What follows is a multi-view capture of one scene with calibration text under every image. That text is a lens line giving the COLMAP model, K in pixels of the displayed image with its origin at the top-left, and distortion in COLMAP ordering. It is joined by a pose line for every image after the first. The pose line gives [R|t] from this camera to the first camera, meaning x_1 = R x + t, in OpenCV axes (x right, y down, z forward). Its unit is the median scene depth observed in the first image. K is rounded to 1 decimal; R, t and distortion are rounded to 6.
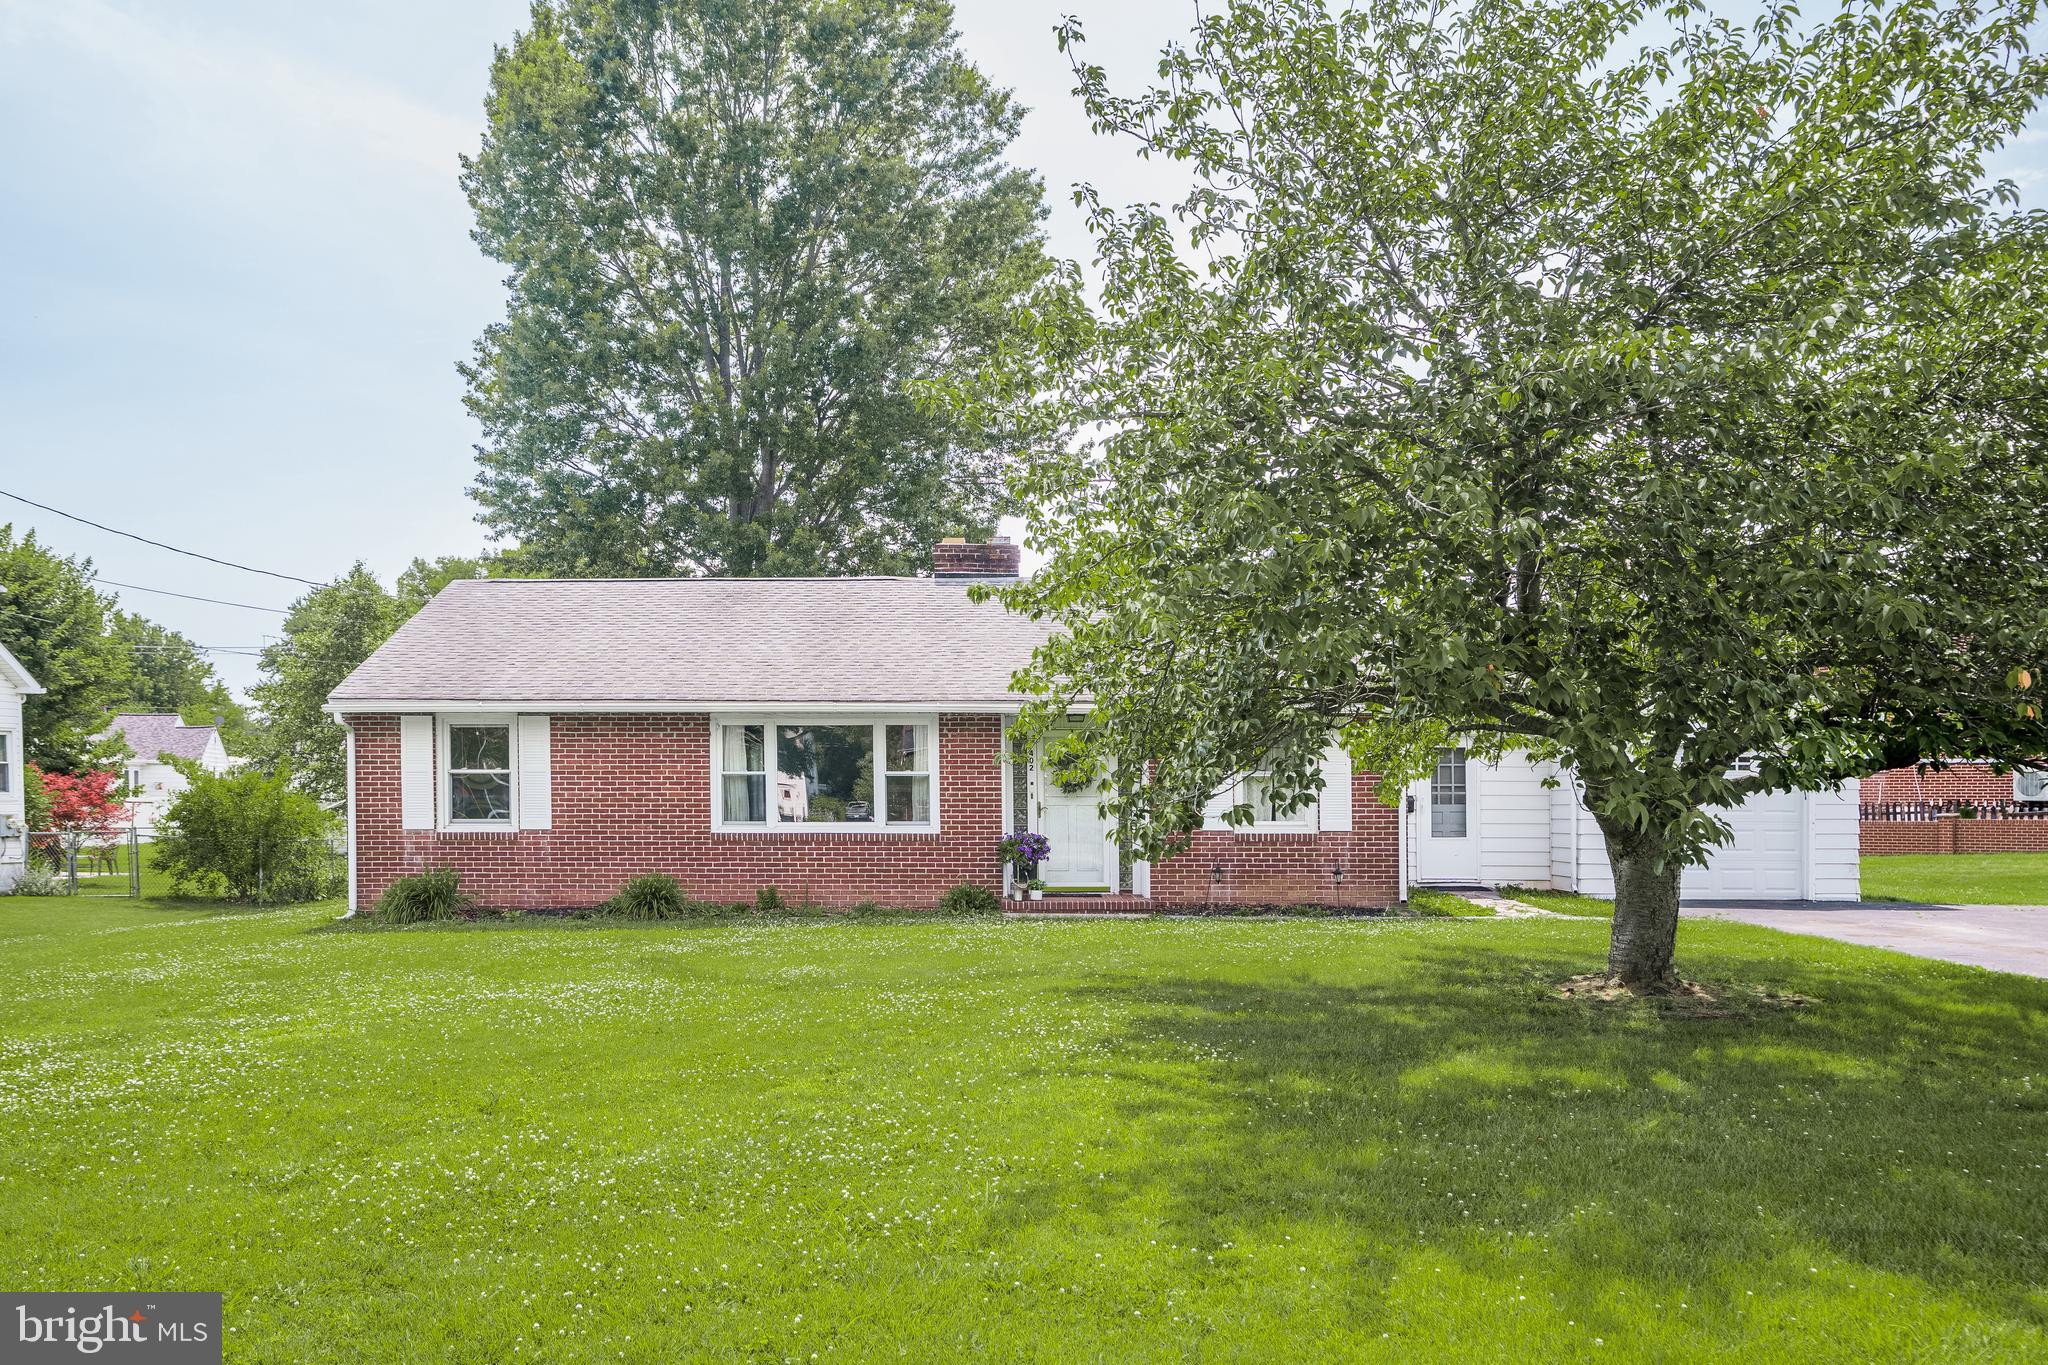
lens RADIAL K [[1630.4, 0, 1023.8], [0, 1630.4, 683.3], [0, 0, 1]] dist [-0.009964, -0.001454]
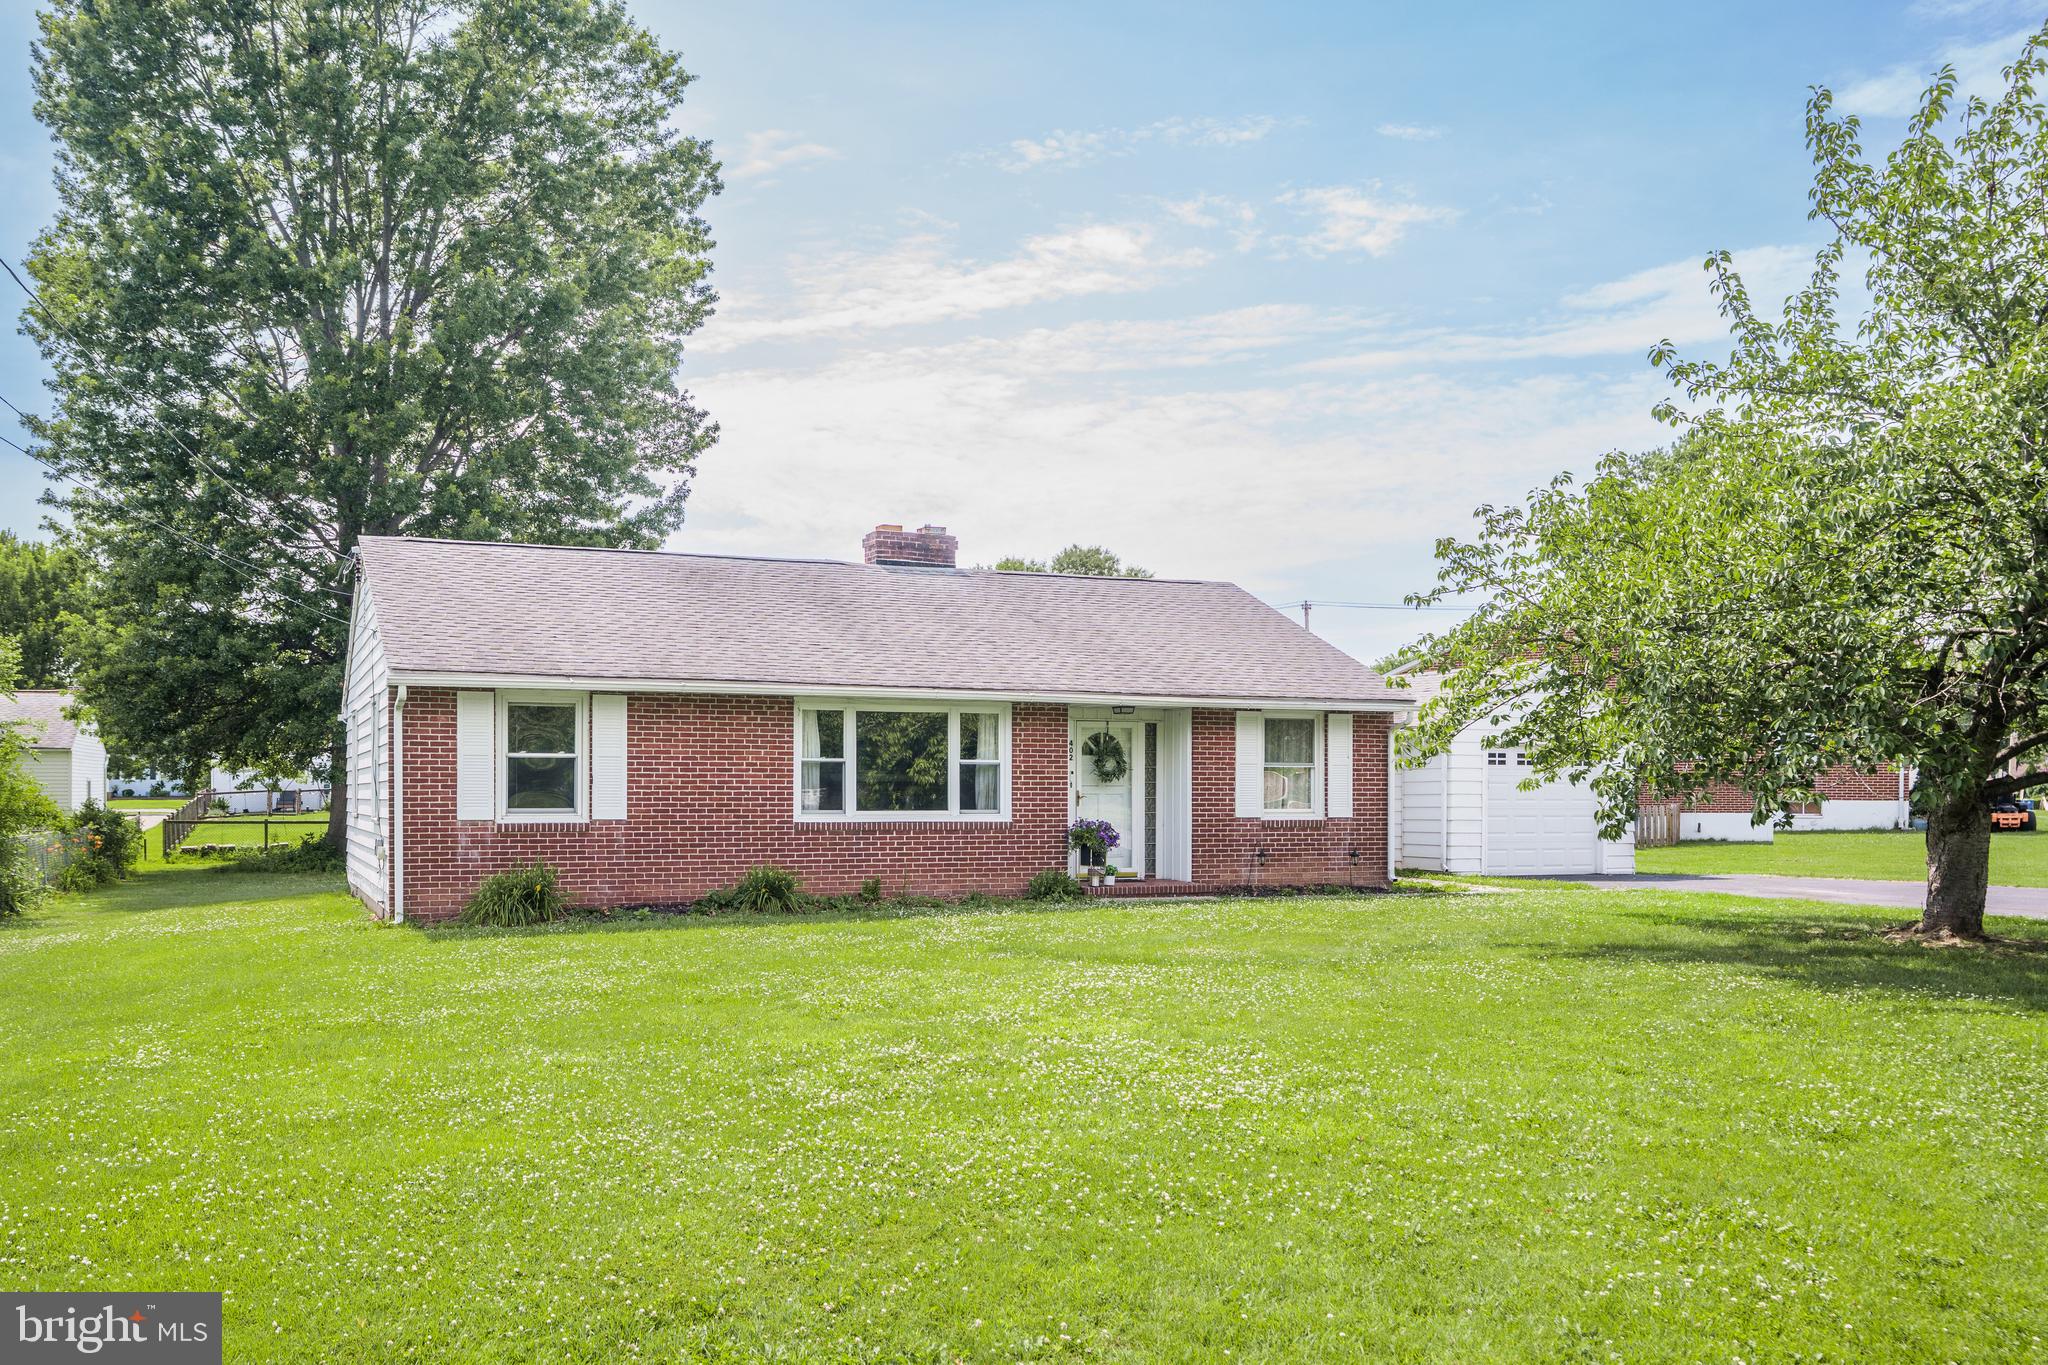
lens RADIAL K [[1620.1, 0, 1023.7], [0, 1620.1, 687.8], [0, 0, 1]] dist [-0.003043, -0.006763]
pose [[0.919361, 0.027704, 0.392438, -0.440967], [-0.030772, 0.999525, 0.001530, 0.007616], [-0.392210, -0.013483, 0.919777, 0.076066]]
